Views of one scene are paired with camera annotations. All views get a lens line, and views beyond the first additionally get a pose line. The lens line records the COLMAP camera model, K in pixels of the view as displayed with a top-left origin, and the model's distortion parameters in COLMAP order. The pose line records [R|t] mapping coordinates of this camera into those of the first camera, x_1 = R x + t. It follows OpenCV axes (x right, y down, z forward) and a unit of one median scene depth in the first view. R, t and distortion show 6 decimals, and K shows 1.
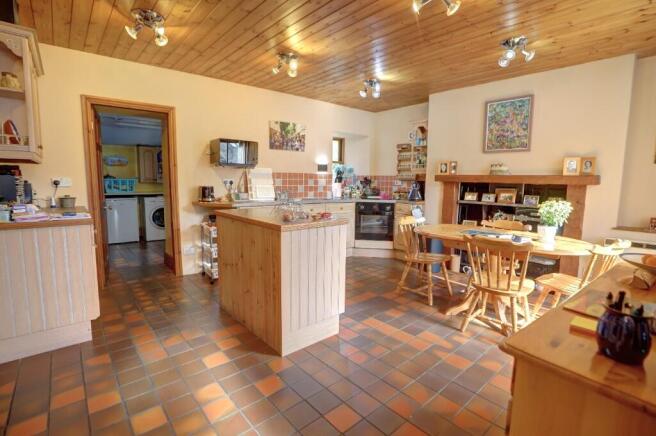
lens RADIAL K [[315.1, 0, 328.0], [0, 315.1, 218.0], [0, 0, 1]] dist [-0.002682, 0.000655]
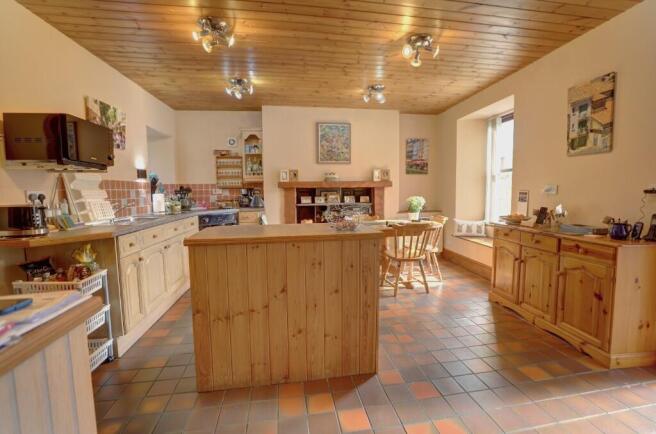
lens RADIAL K [[314.4, 0, 328.0], [0, 314.4, 217.0], [0, 0, 1]] dist [-0.001501, 0.000513]
pose [[0.527813, -0.099947, 0.843459, -0.495867], [0.126991, 0.991176, 0.037984, -0.038386], [-0.839813, 0.087063, 0.535849, 0.300974]]
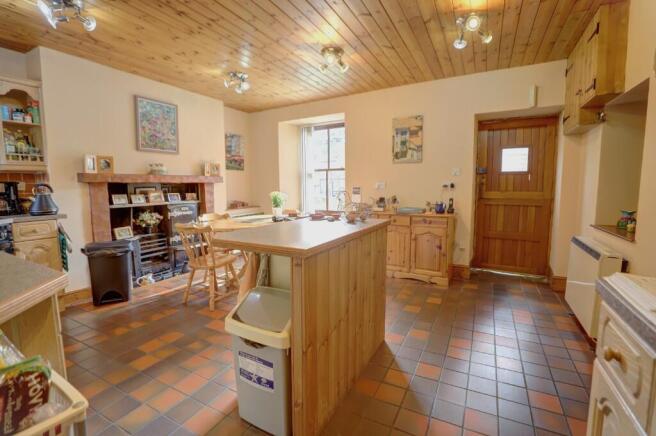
lens RADIAL K [[315.1, 0, 328.0], [0, 315.1, 218.0], [0, 0, 1]] dist [-0.002682, 0.000655]
pose [[-0.360267, -0.116847, 0.925502, -0.534753], [0.115225, 0.978953, 0.168449, -0.095923], [-0.925706, 0.167328, -0.339220, 0.763964]]
